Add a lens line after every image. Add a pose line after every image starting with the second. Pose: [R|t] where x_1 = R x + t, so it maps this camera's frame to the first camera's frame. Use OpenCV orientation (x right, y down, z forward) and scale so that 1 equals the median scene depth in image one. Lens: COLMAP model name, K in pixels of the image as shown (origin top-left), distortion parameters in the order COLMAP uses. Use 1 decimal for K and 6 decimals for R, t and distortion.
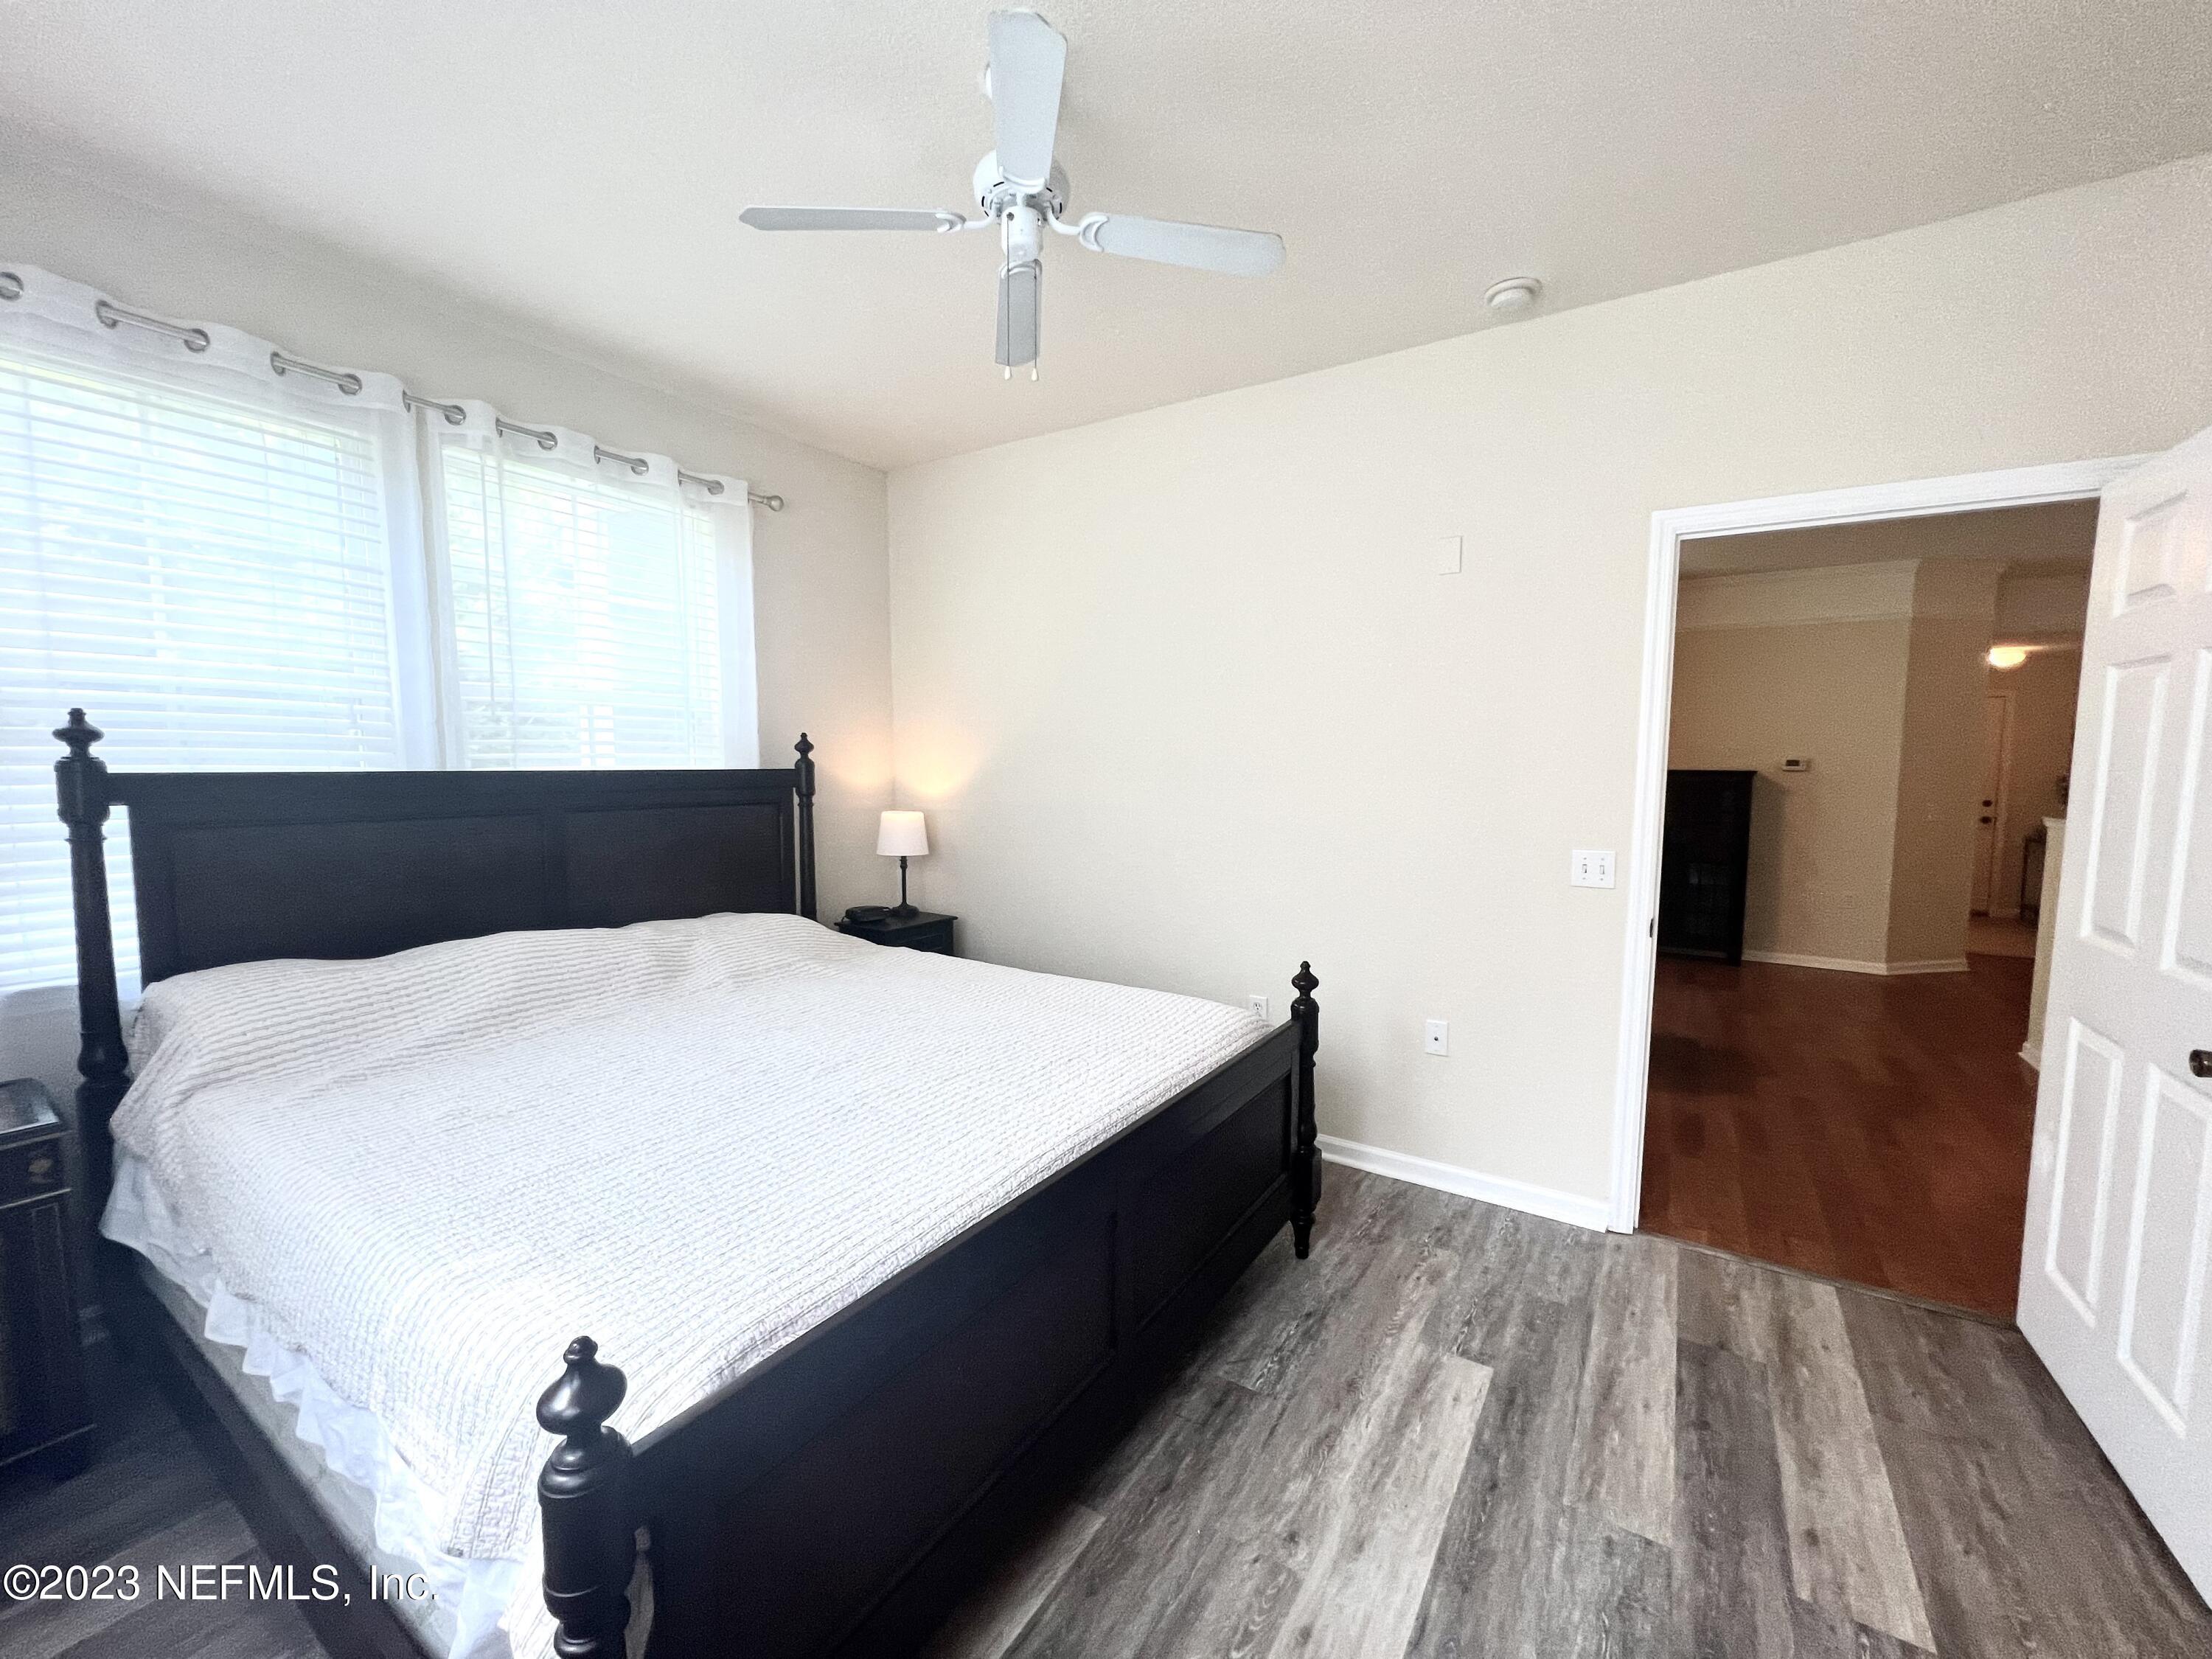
lens RADIAL K [[885.2, 0, 1104.8], [0, 885.2, 828.8], [0, 0, 1]] dist [-0.002624, 0.001213]
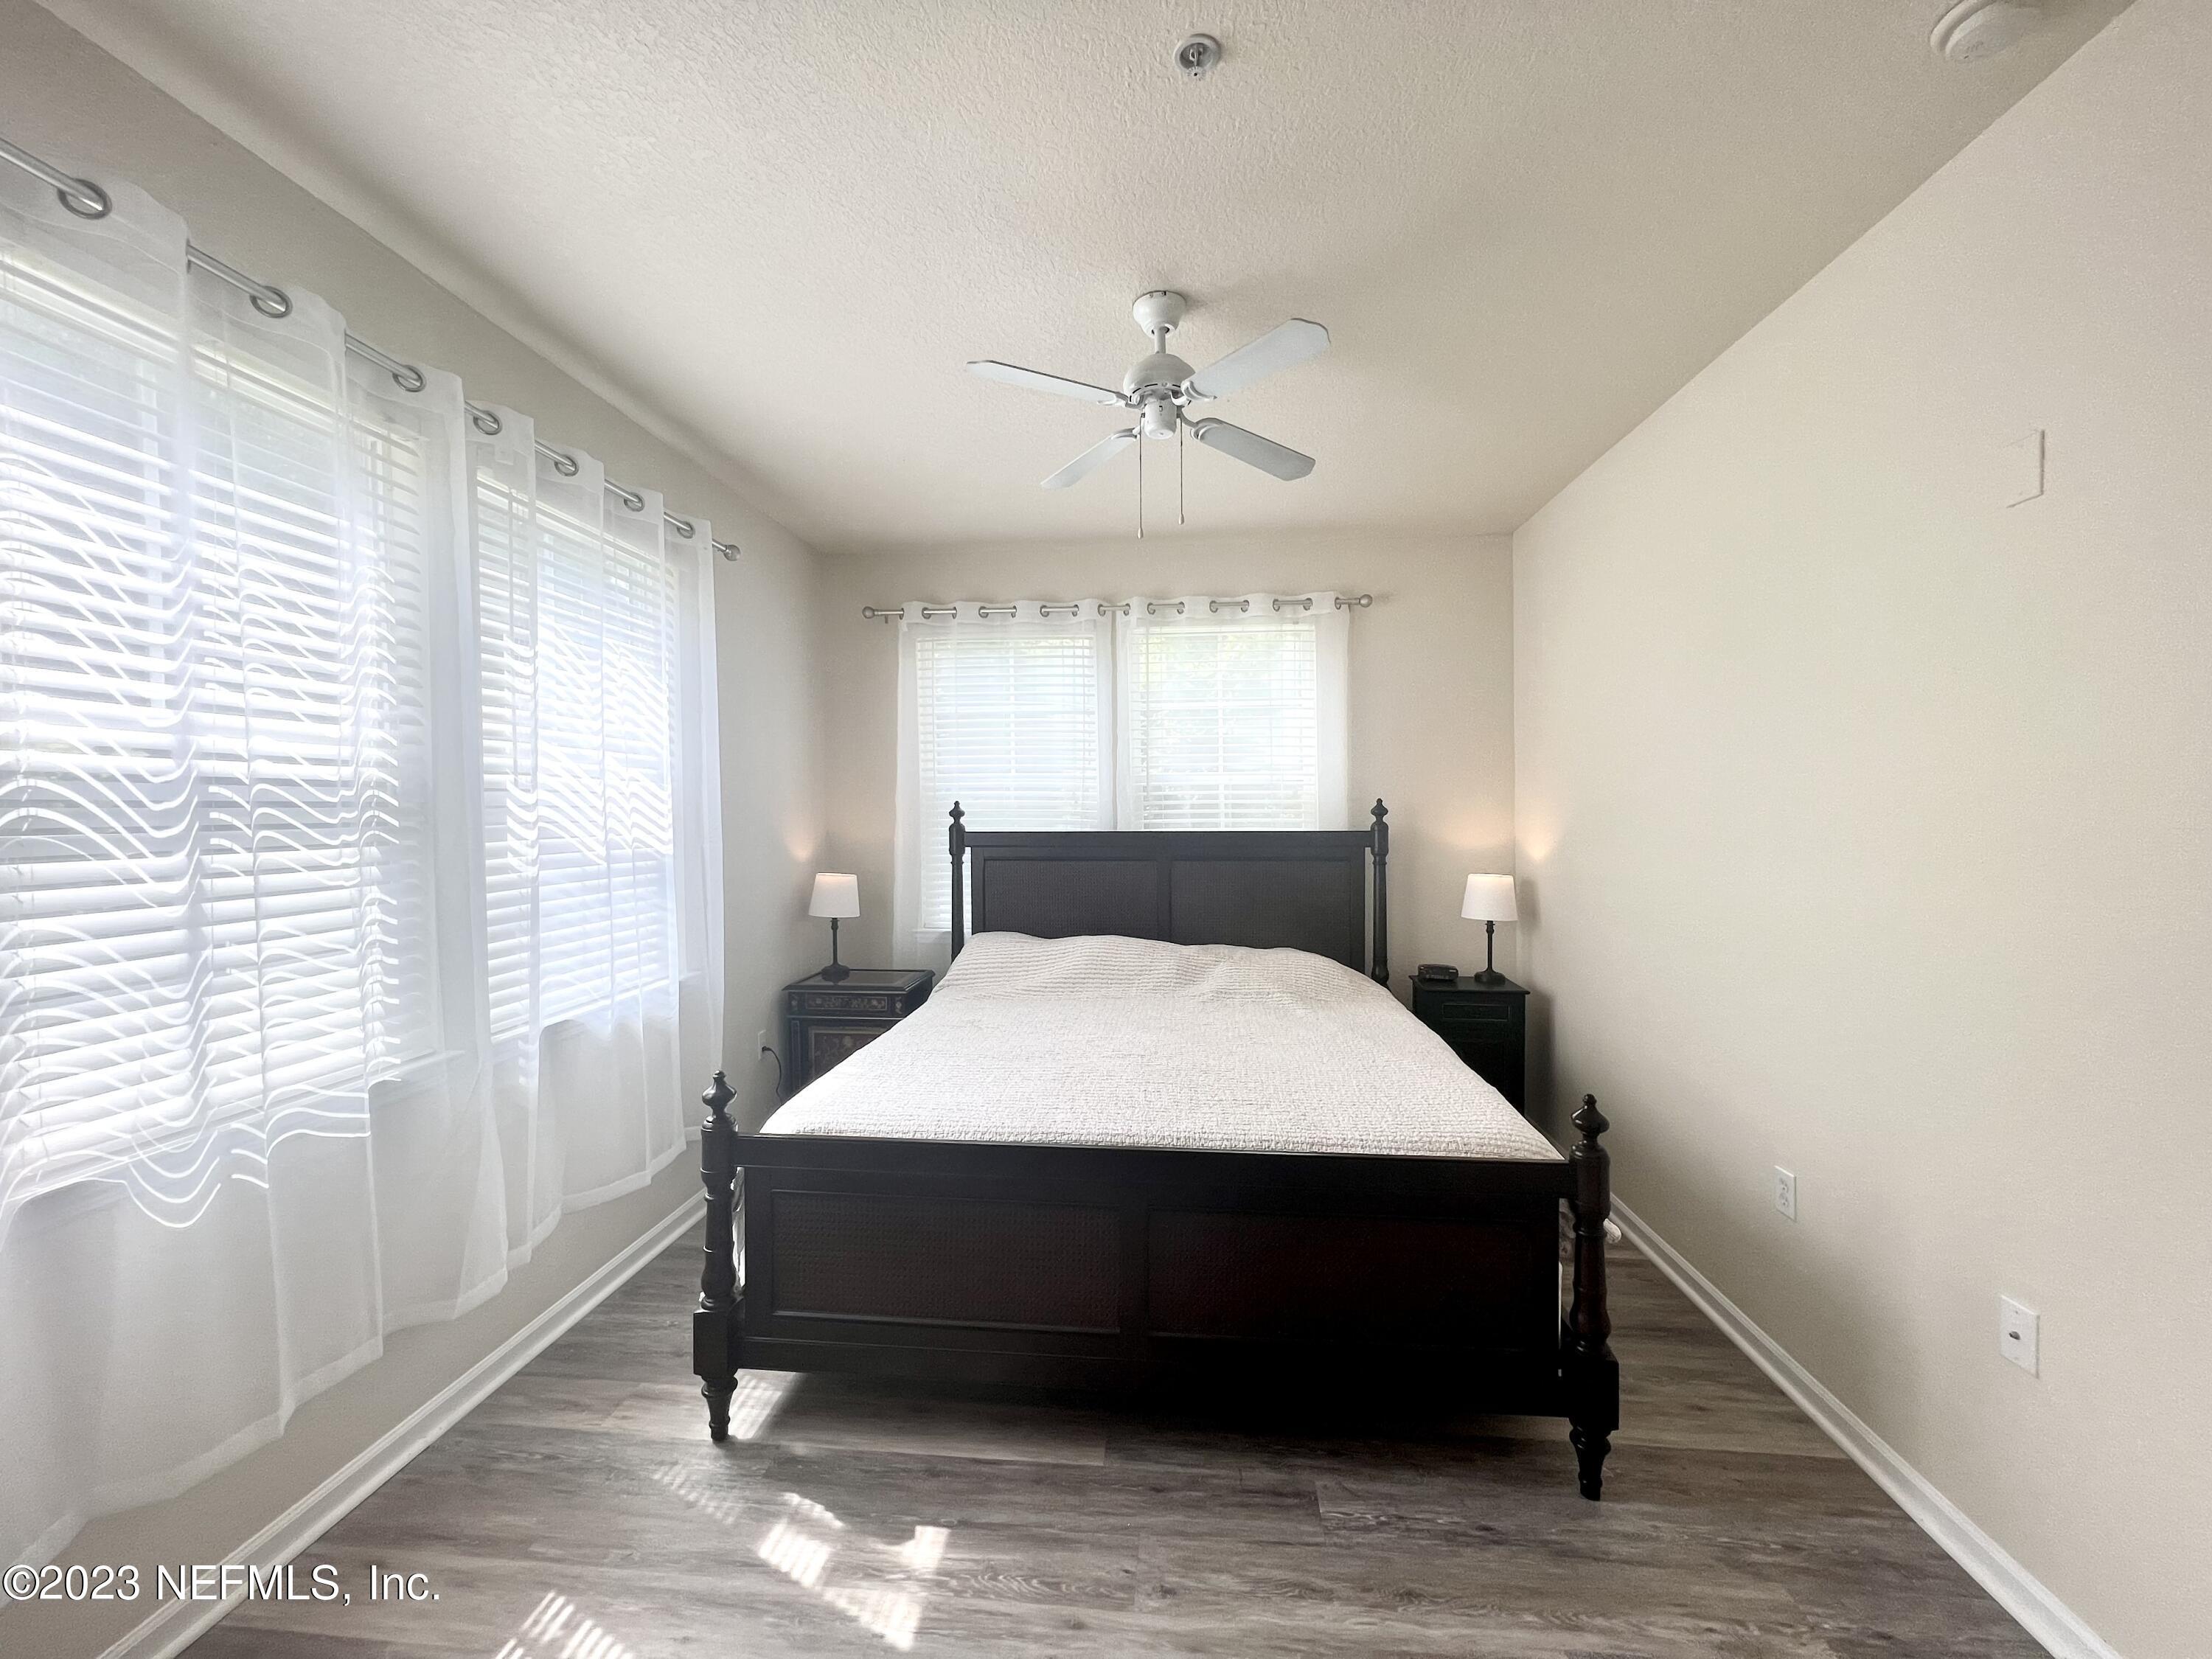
lens RADIAL K [[885.2, 0, 1104.8], [0, 885.2, 828.8], [0, 0, 1]] dist [-0.002624, 0.001213]
pose [[0.460026, 0.009123, -0.887858, 0.824583], [-0.062106, 0.997829, -0.021926, -0.041385], [0.885730, 0.065228, 0.459594, 0.310043]]
